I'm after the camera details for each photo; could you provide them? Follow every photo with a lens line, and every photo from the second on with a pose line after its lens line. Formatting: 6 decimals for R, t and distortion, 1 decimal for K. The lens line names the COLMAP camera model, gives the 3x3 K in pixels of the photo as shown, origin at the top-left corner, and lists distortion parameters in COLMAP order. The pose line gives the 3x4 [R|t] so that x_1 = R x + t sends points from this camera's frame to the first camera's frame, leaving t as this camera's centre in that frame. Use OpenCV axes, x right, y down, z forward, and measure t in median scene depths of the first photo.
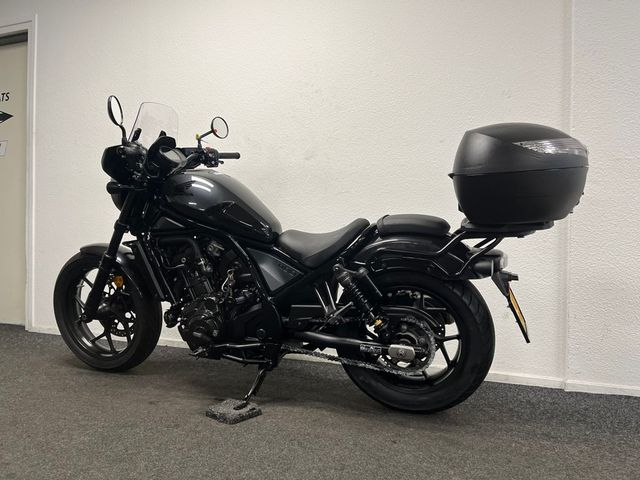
lens RADIAL K [[507.1, 0, 320.0], [0, 507.1, 240.0], [0, 0, 1]] dist [0.027801, -0.001784]
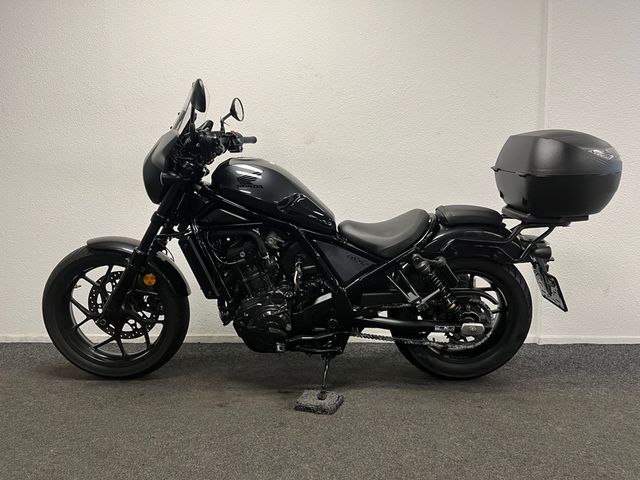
lens RADIAL K [[507.1, 0, 320.0], [0, 507.1, 240.0], [0, 0, 1]] dist [0.027801, -0.001784]
pose [[0.935283, -0.036693, 0.351994, -0.487073], [0.010903, 0.997126, 0.074974, -0.060072], [-0.353733, -0.066284, 0.932995, 0.062155]]
